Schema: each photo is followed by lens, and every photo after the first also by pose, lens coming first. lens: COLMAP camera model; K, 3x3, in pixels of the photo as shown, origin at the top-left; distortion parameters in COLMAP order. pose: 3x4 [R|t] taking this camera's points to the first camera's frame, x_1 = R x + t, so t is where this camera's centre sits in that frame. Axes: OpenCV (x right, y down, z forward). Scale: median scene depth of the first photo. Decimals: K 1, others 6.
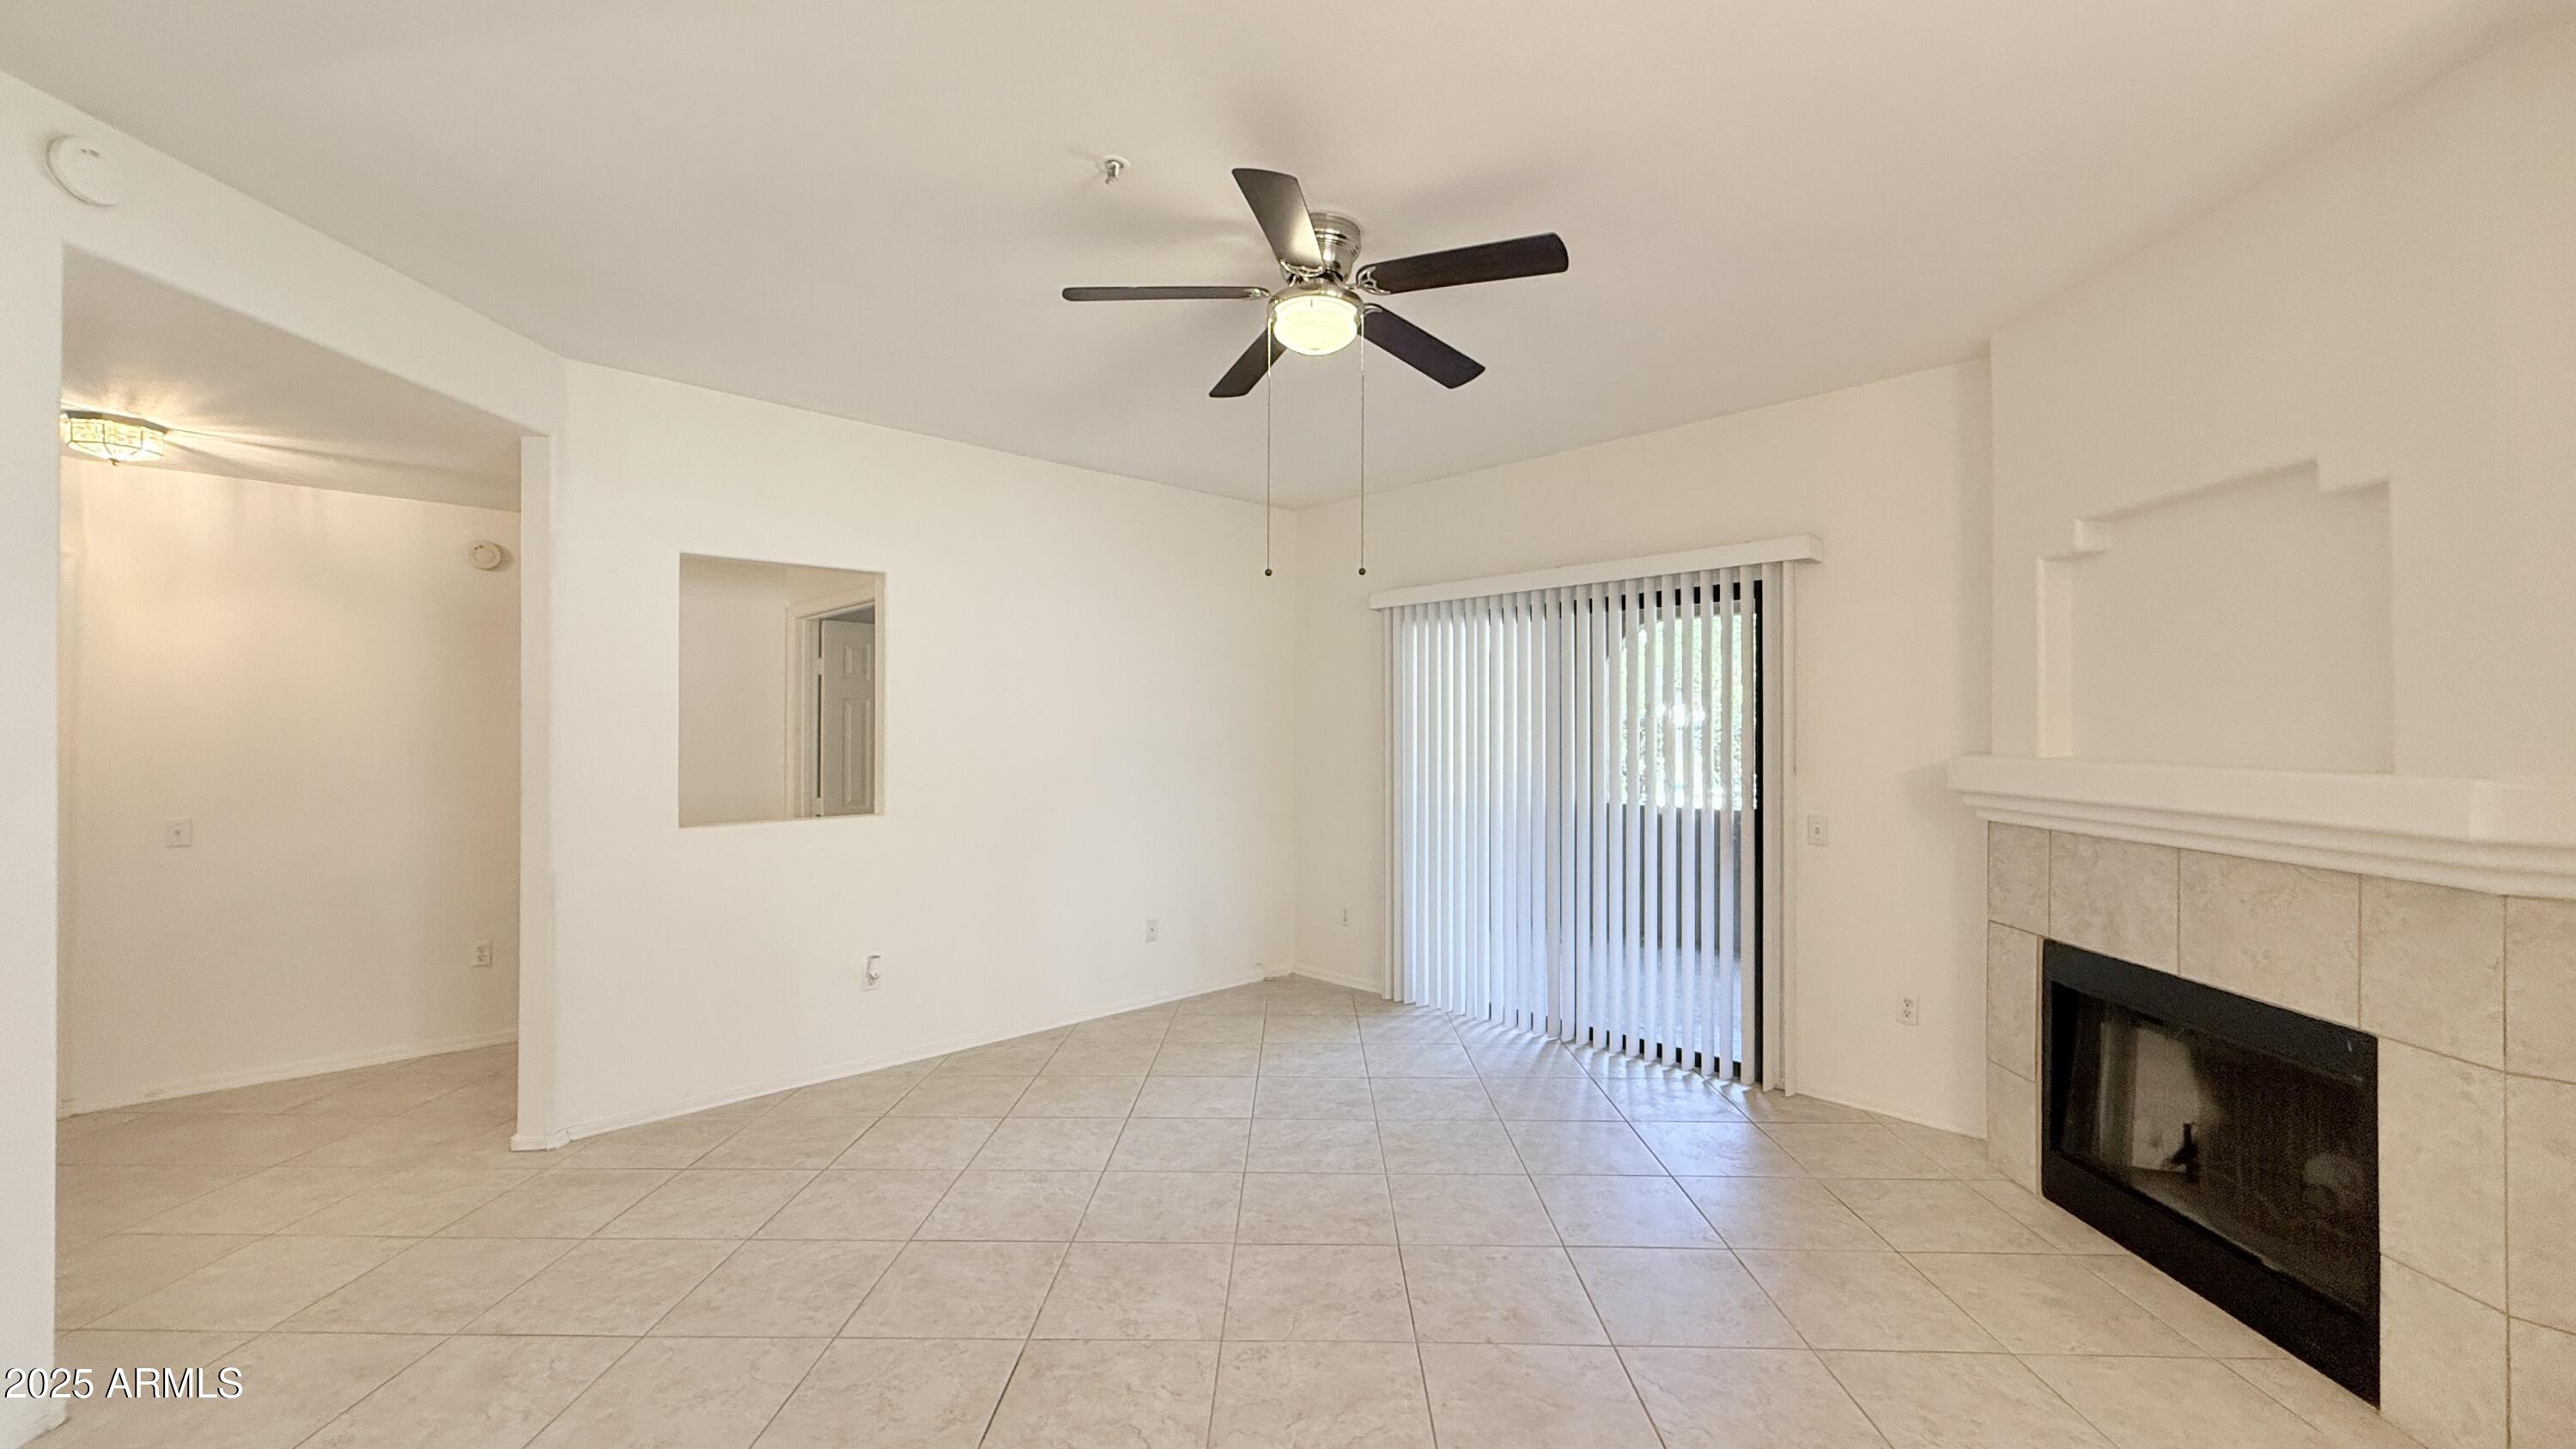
lens RADIAL K [[1022.4, 0, 1285.0], [0, 1022.4, 726.7], [0, 0, 1]] dist [-0.000346, -0.000063]
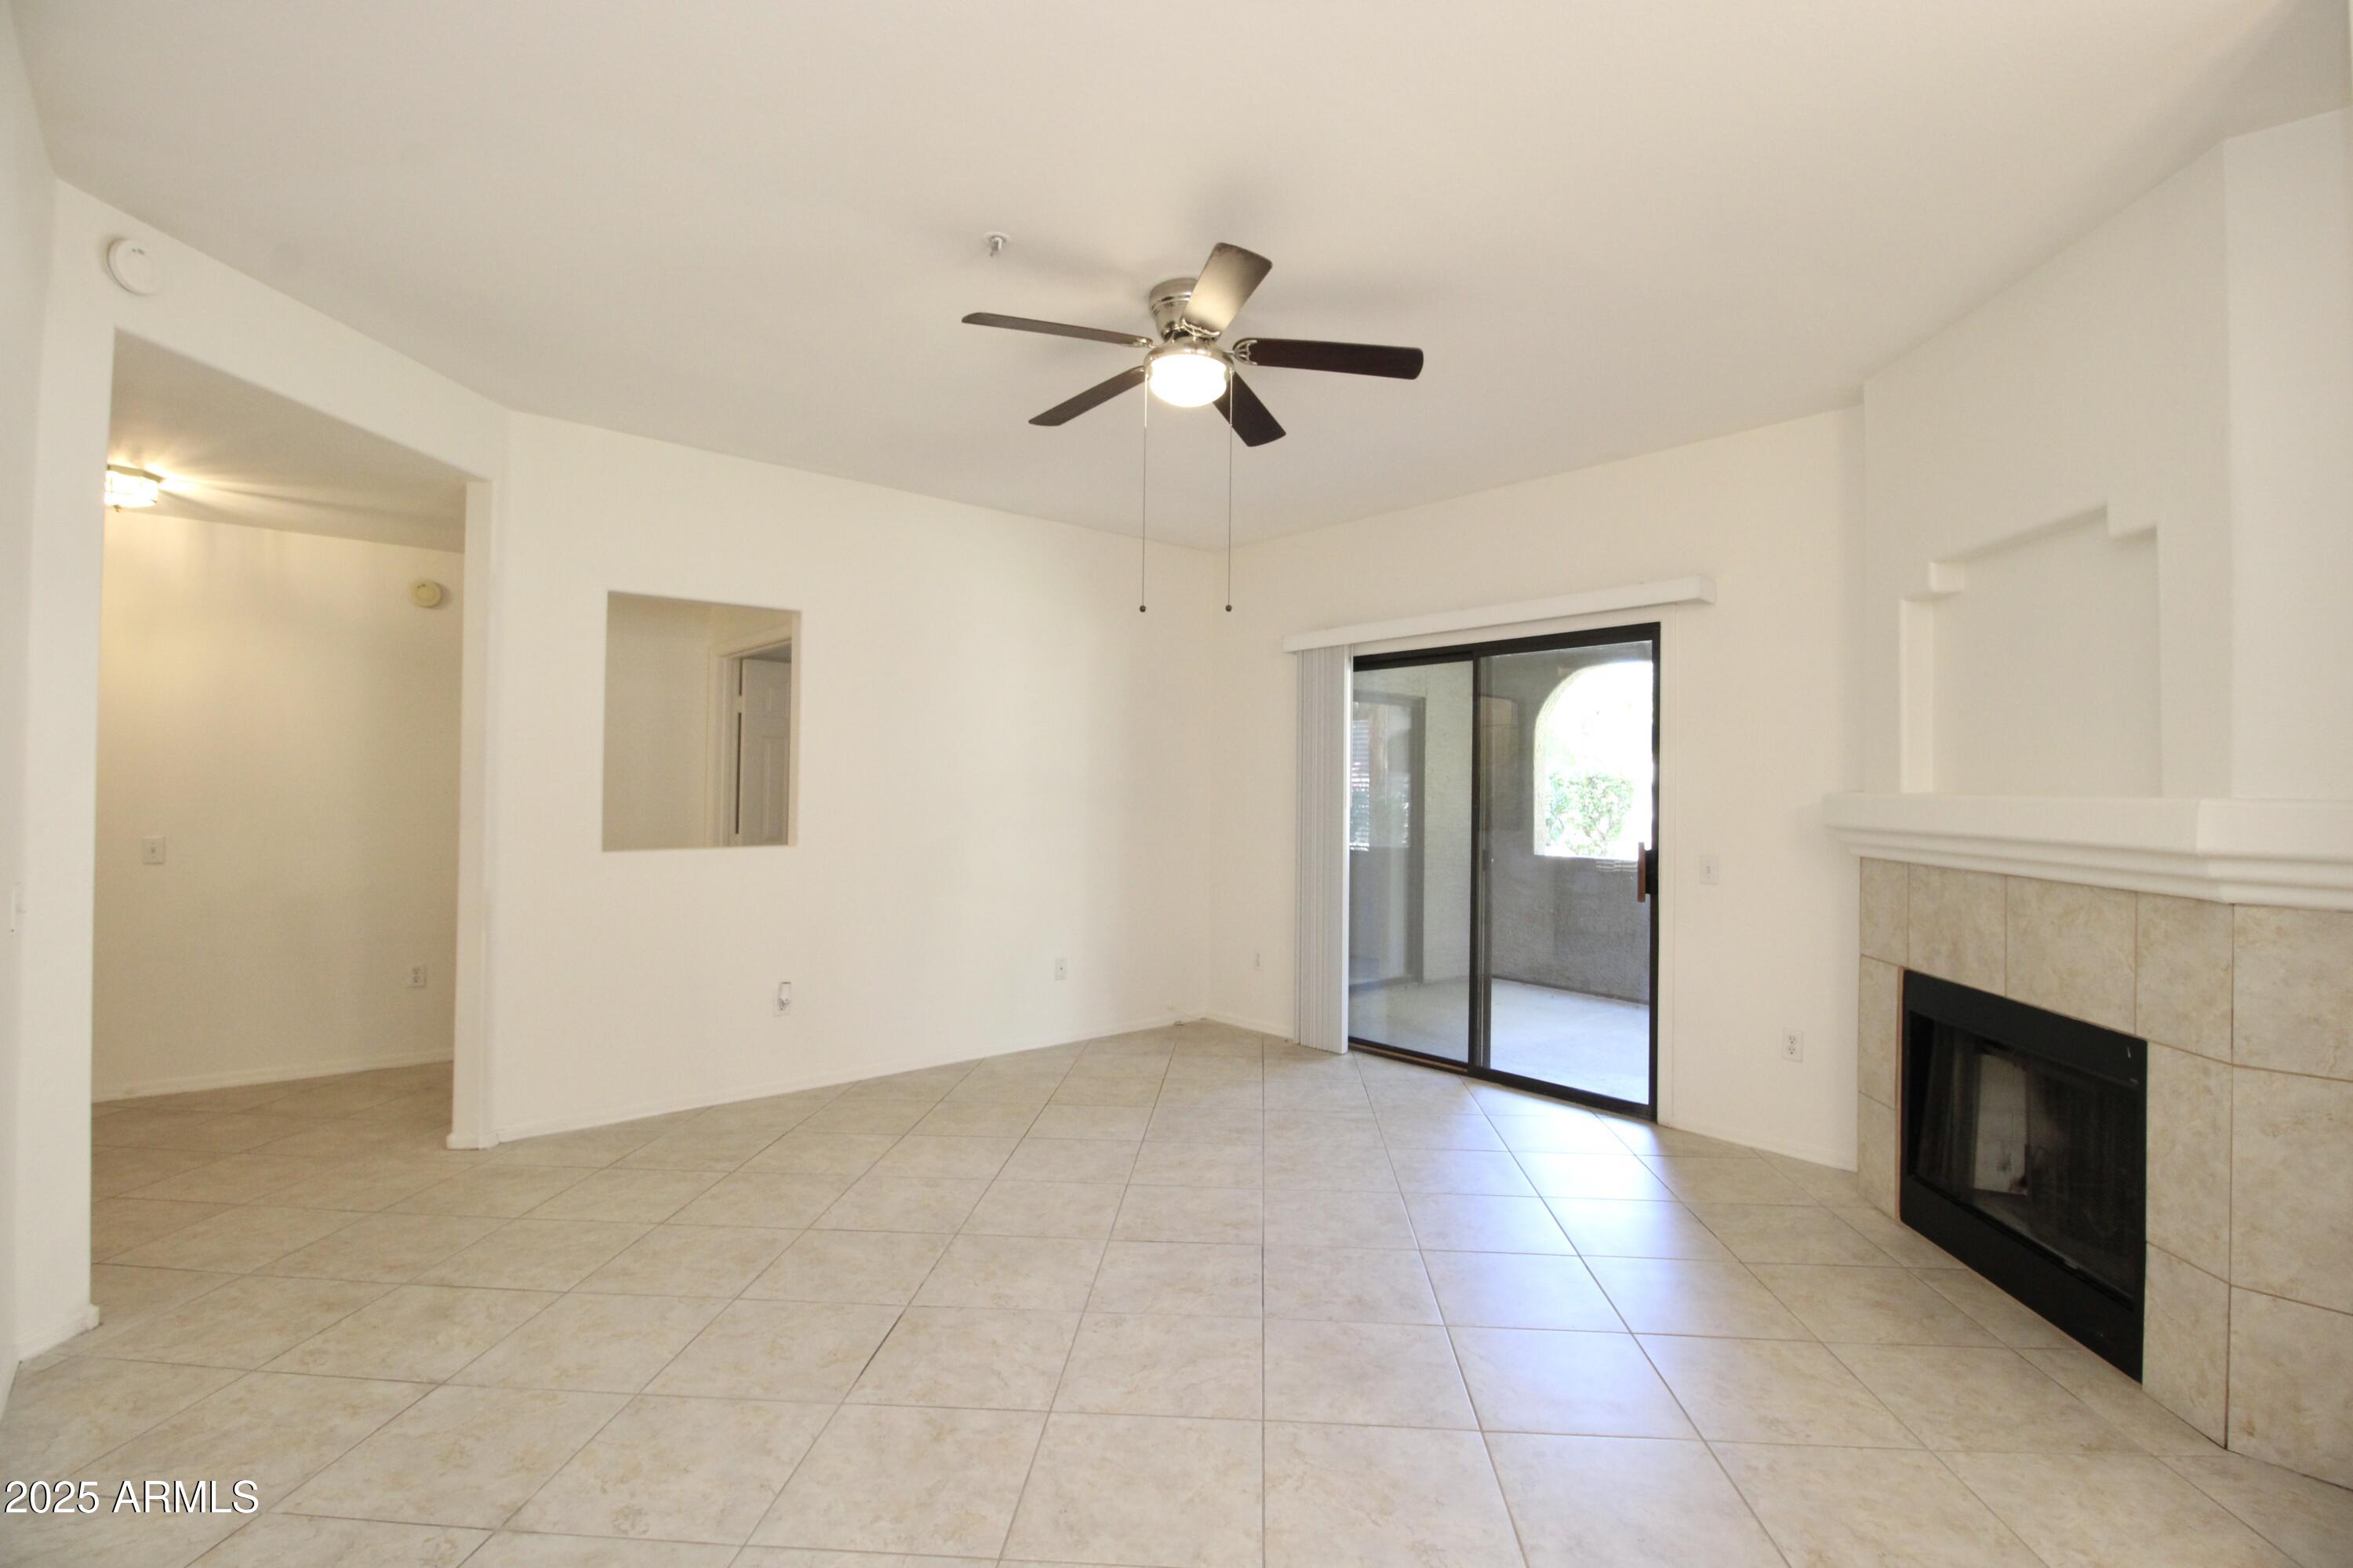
lens RADIAL K [[1103.2, 0, 1197.7], [0, 1103.2, 772.9], [0, 0, 1]] dist [-0.000720, -0.013888]
pose [[0.999165, 0.009768, -0.039664, 0.085955], [-0.010212, 0.999887, -0.011028, 0.033356], [0.039552, 0.011424, 0.999152, -0.149007]]
